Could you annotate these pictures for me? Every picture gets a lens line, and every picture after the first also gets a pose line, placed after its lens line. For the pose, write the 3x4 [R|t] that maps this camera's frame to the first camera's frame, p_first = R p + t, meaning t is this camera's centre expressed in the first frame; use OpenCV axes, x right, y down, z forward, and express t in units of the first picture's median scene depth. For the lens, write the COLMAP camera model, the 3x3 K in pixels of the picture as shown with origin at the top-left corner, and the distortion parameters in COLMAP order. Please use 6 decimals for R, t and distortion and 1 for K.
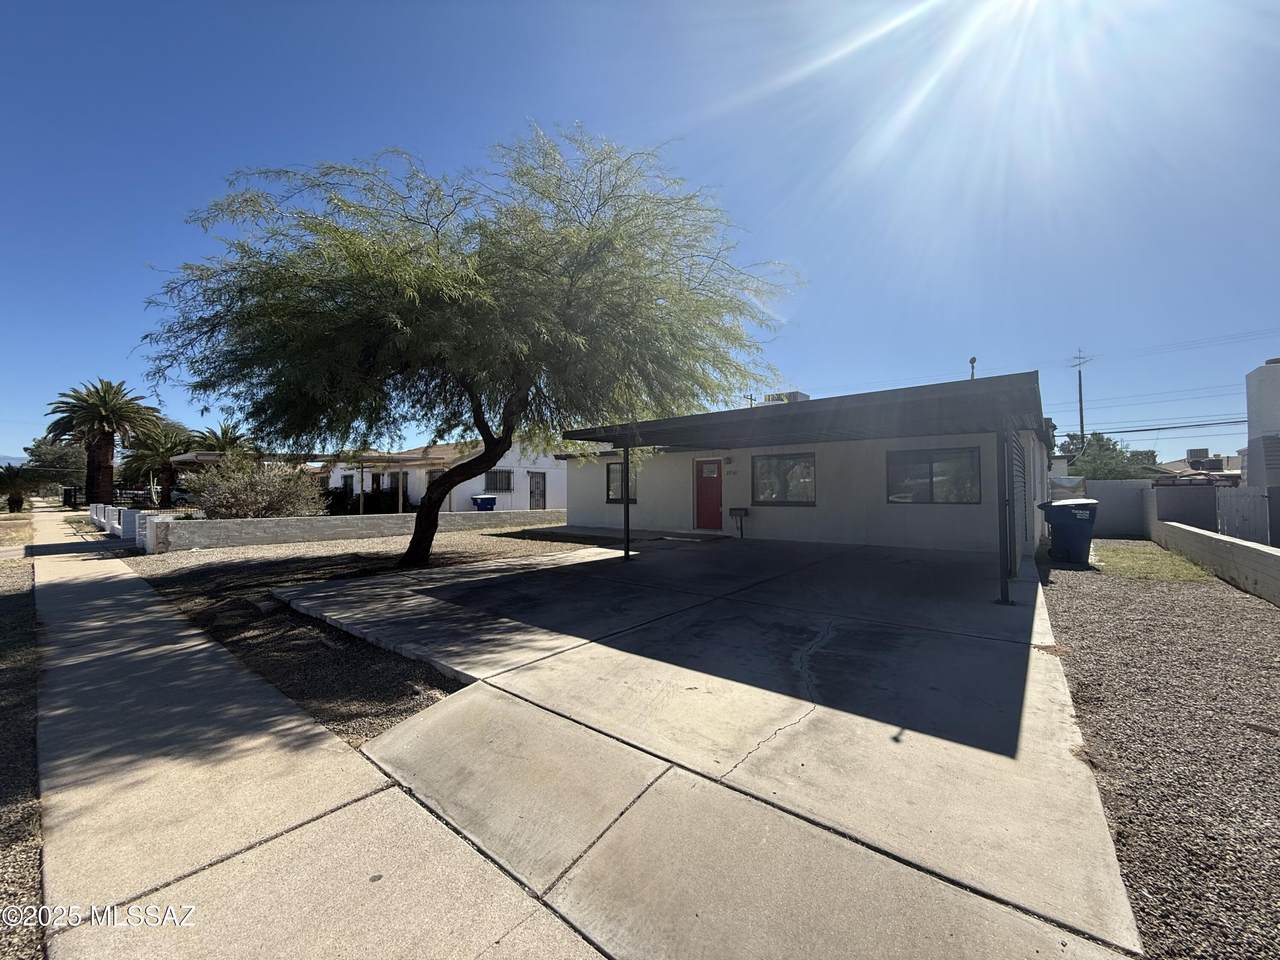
lens RADIAL K [[504.8, 0, 640.0], [0, 504.8, 480.0], [0, 0, 1]] dist [-0.001736, -0.000036]
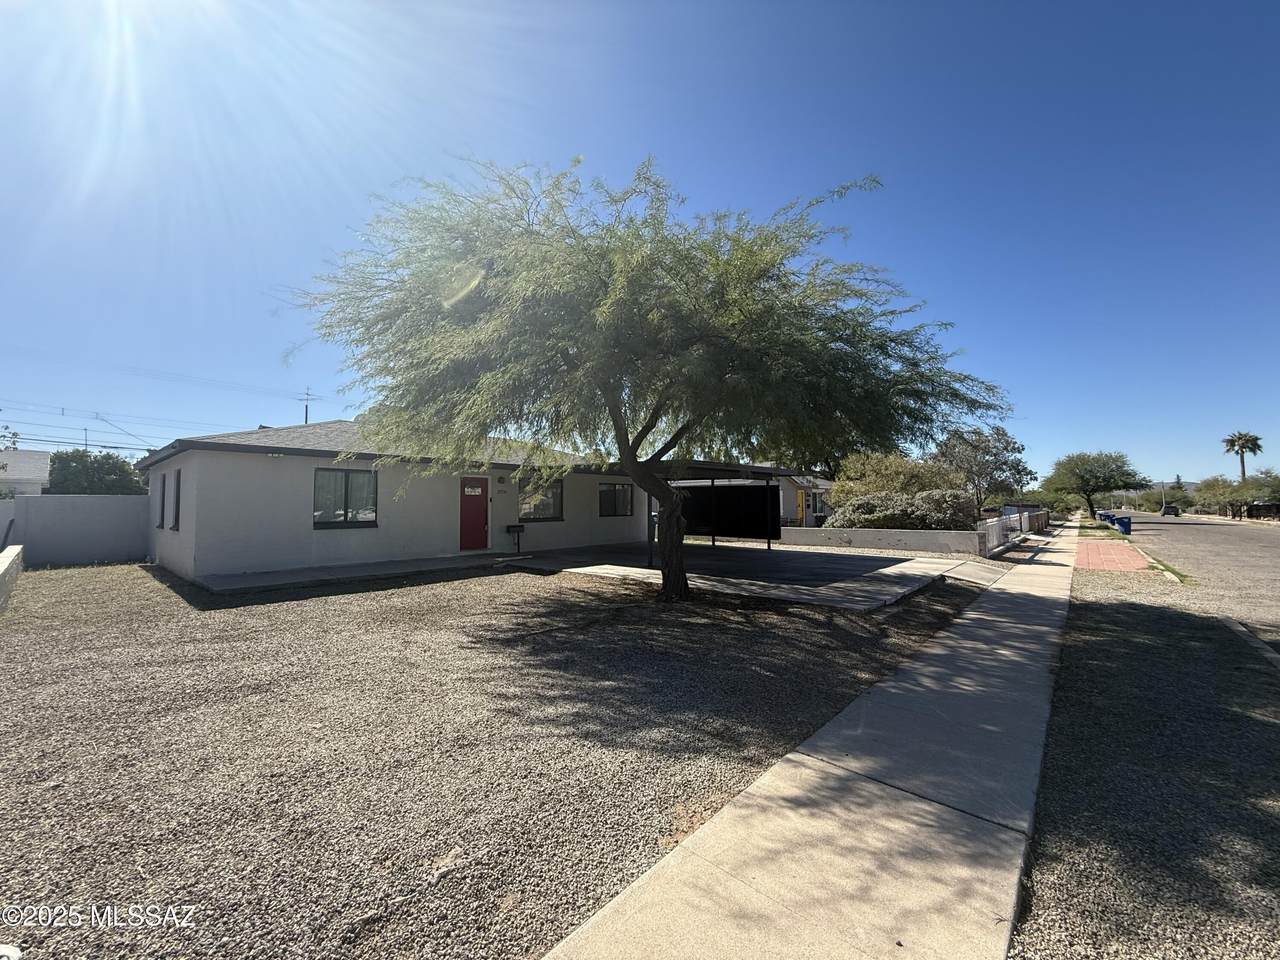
lens RADIAL K [[504.8, 0, 640.0], [0, 504.8, 480.0], [0, 0, 1]] dist [-0.001736, -0.000036]
pose [[0.050628, 0.056017, 0.997145, -0.994835], [-0.019557, 0.998290, -0.055088, 0.015396], [-0.998526, -0.016713, 0.051637, 0.781802]]
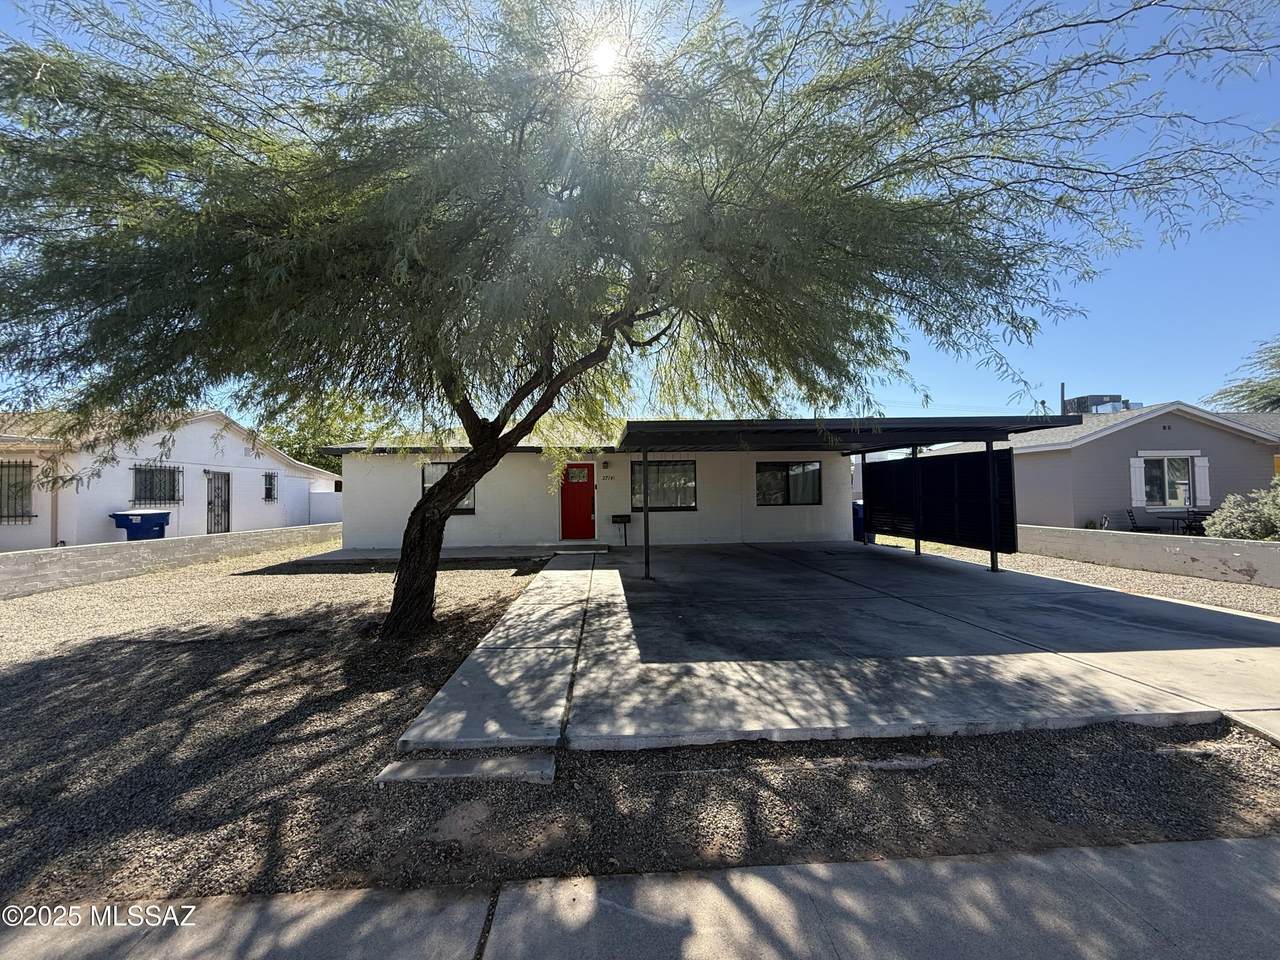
lens RADIAL K [[504.8, 0, 640.0], [0, 504.8, 480.0], [0, 0, 1]] dist [-0.001736, -0.000036]
pose [[0.730806, 0.012619, 0.682468, -0.497210], [-0.003678, 0.999887, -0.014549, 0.003928], [-0.682575, 0.008122, 0.730771, 0.315589]]
